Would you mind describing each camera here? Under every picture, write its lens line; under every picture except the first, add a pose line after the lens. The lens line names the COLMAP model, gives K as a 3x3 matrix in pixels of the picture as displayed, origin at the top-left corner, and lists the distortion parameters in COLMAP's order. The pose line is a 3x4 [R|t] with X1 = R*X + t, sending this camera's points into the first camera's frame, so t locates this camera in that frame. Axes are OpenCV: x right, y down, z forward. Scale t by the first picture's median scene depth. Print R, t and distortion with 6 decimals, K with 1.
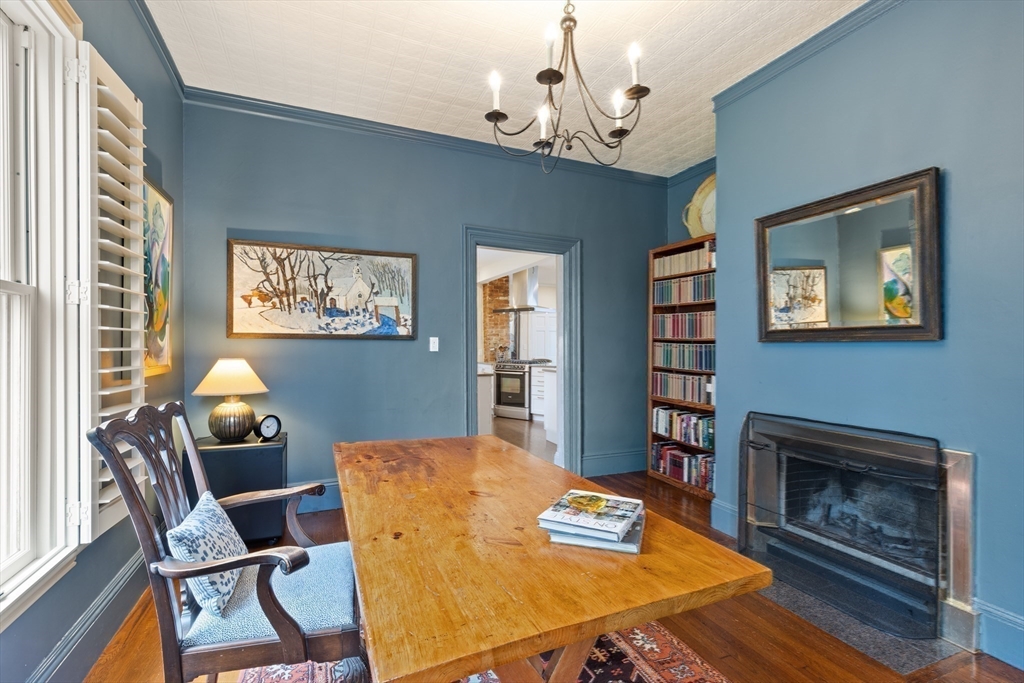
lens RADIAL K [[467.8, 0, 515.4], [0, 467.8, 345.3], [0, 0, 1]] dist [0.002085, -0.000046]
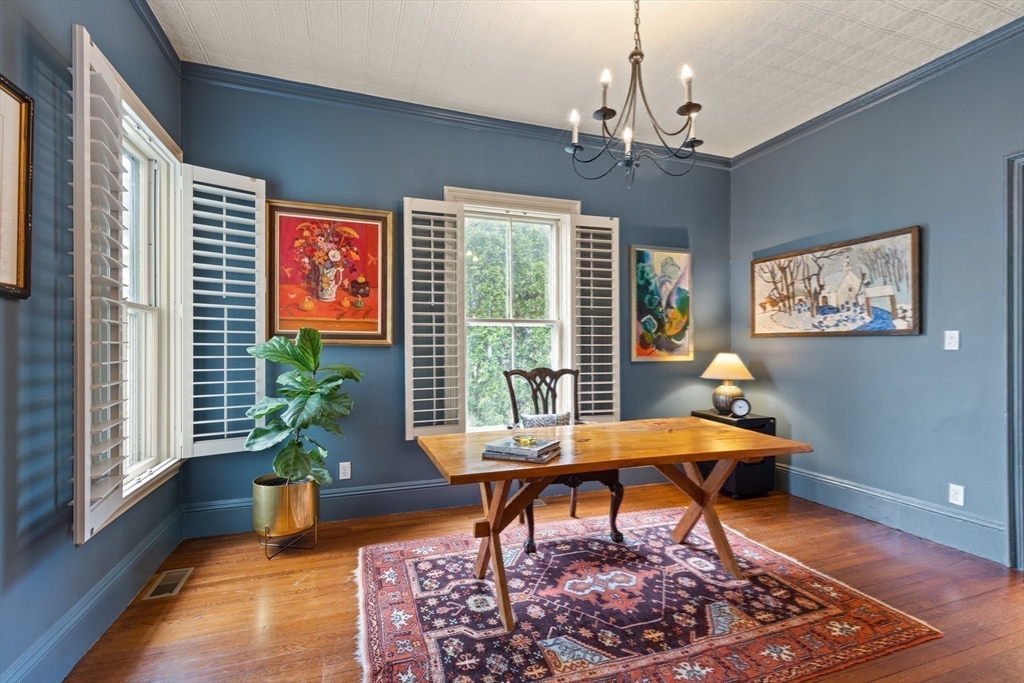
lens RADIAL K [[467.8, 0, 515.4], [0, 467.8, 345.3], [0, 0, 1]] dist [0.002085, -0.000046]
pose [[-0.069323, -0.006158, -0.997575, 0.663295], [-0.003539, 0.999976, -0.005926, 0.013669], [0.997588, 0.003120, -0.069343, 0.409461]]
